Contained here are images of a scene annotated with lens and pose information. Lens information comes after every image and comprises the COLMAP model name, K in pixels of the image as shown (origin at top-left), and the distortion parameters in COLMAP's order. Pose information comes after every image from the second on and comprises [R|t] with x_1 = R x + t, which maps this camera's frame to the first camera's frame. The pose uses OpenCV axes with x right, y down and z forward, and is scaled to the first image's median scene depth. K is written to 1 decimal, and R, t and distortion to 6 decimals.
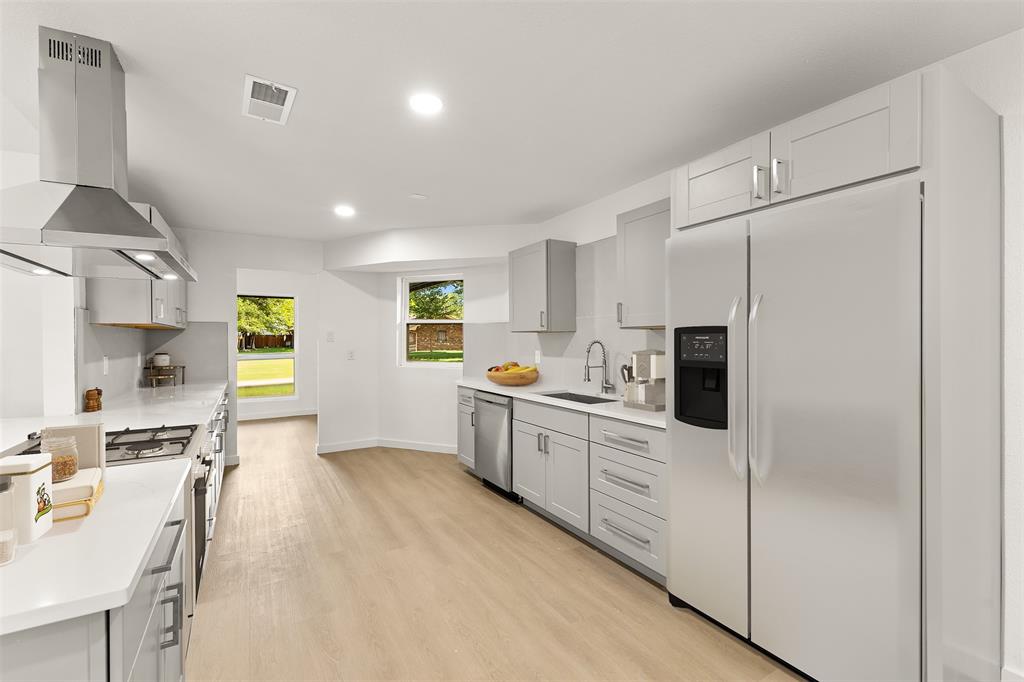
lens RADIAL K [[446.6, 0, 513.0], [0, 446.6, 341.9], [0, 0, 1]] dist [0.009108, 0.000224]
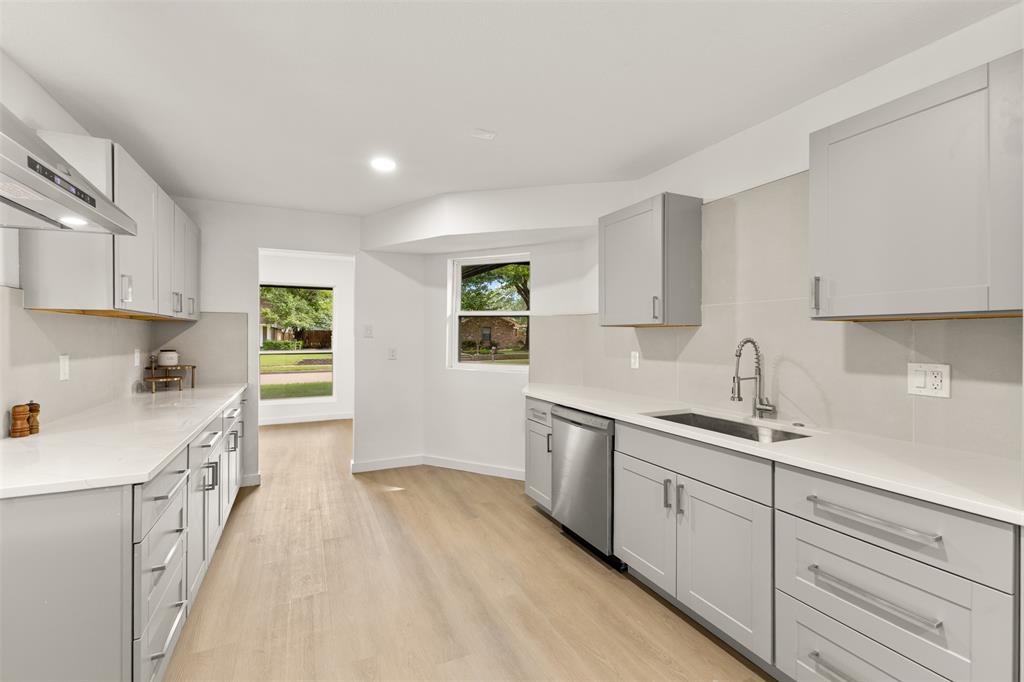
lens RADIAL K [[446.6, 0, 509.9], [0, 446.6, 340.3], [0, 0, 1]] dist [0.009108, 0.000224]
pose [[0.995010, 0.008045, -0.099452, -0.085532], [-0.007744, 0.999964, 0.003412, -0.000106], [0.099476, -0.002625, 0.995037, 0.266070]]
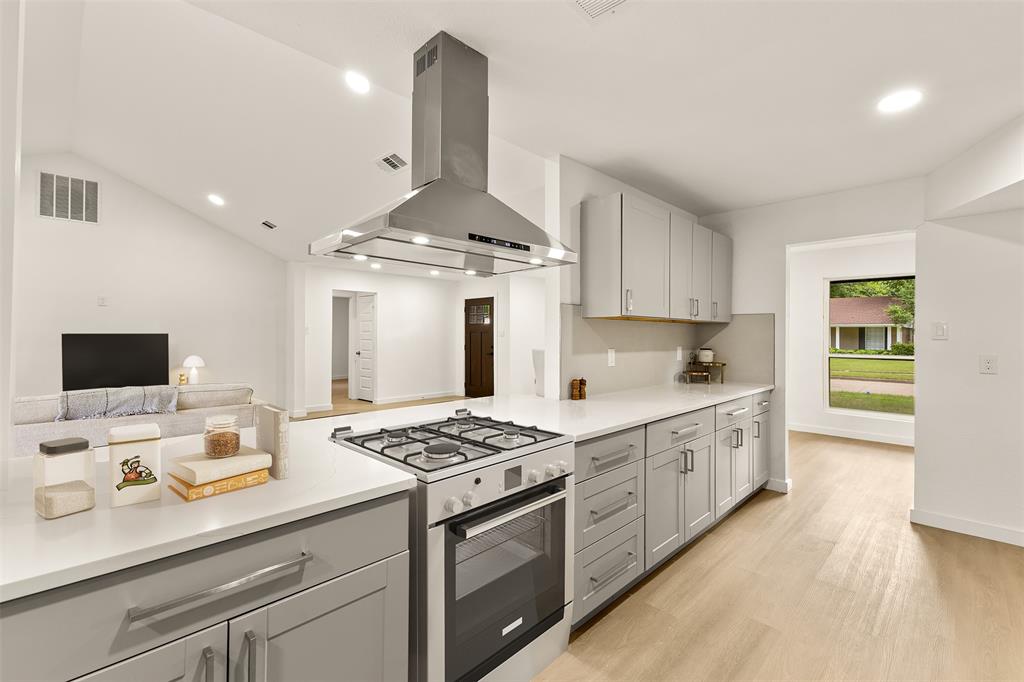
lens RADIAL K [[446.6, 0, 514.7], [0, 446.6, 333.8], [0, 0, 1]] dist [0.009108, 0.000224]
pose [[0.242108, 0.005711, -0.970233, 0.045245], [-0.015401, 0.999879, 0.002043, -0.001766], [0.970127, 0.014449, 0.242166, 0.408342]]
